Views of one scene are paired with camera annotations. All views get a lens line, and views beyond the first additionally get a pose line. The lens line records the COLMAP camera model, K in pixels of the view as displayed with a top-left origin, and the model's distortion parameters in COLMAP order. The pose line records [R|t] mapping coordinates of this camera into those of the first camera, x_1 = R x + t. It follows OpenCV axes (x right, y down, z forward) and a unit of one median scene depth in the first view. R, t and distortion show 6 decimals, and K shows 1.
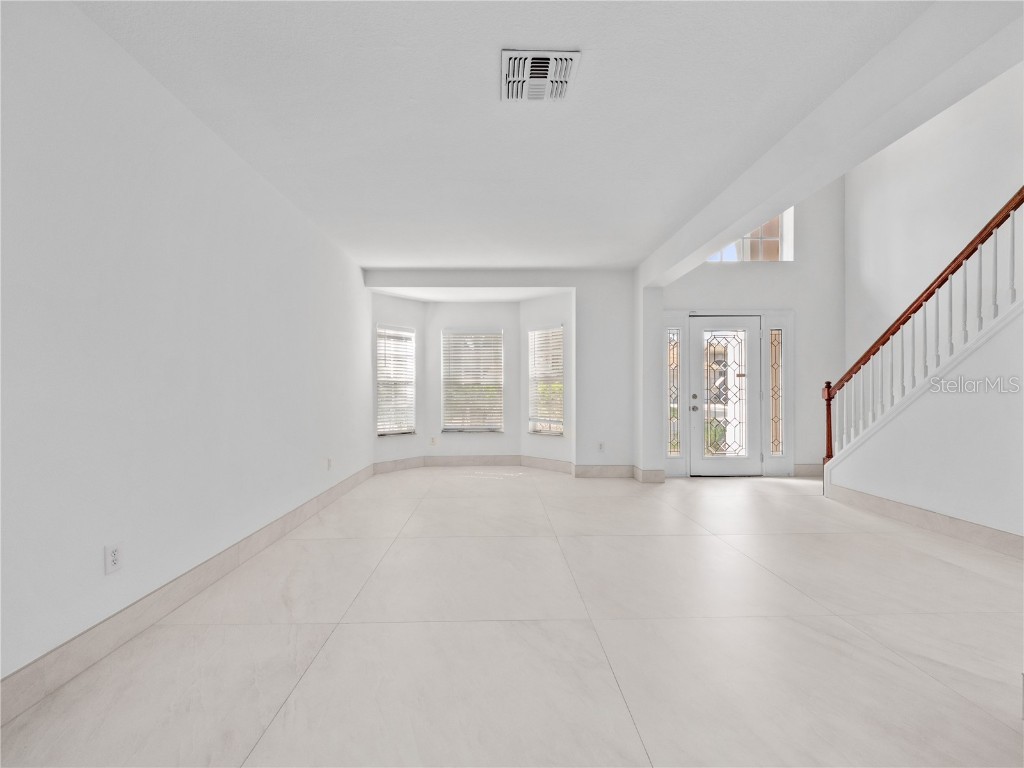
lens RADIAL K [[435.2, 0, 506.7], [0, 435.2, 386.9], [0, 0, 1]] dist [-0.001094, -0.000234]
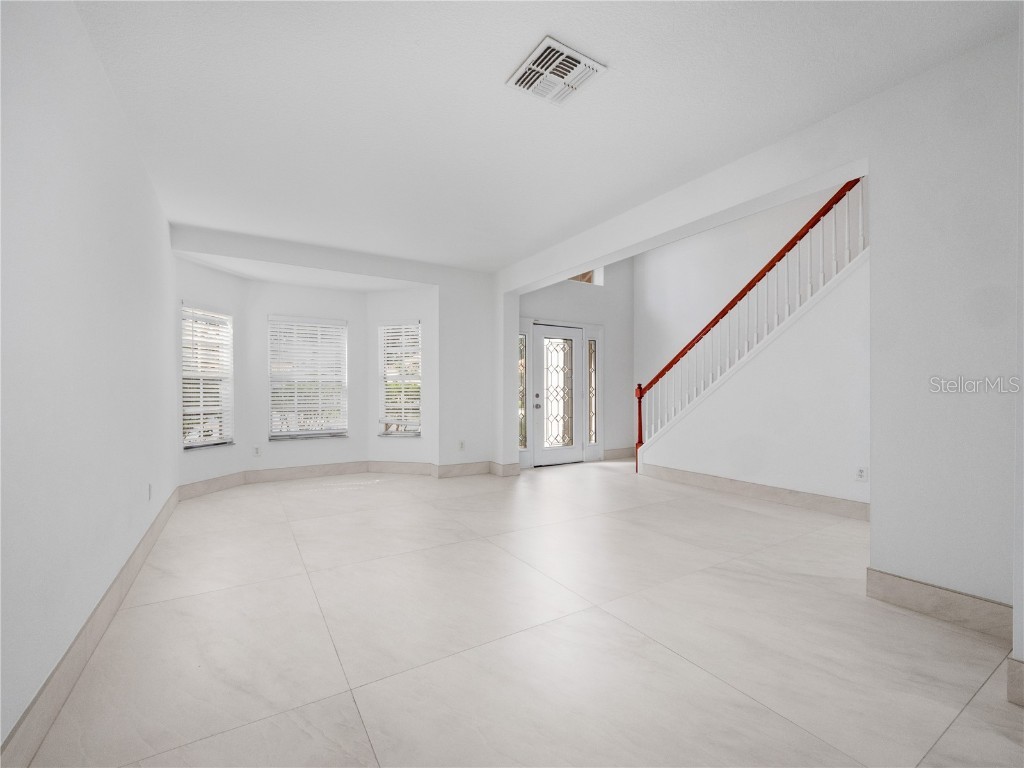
lens RADIAL K [[435.2, 0, 506.7], [0, 435.2, 386.9], [0, 0, 1]] dist [-0.001094, -0.000234]
pose [[0.861182, 0.008346, 0.508229, -0.204624], [-0.007170, 0.999965, -0.004272, 0.004498], [-0.508247, 0.000035, 0.861212, 0.075578]]
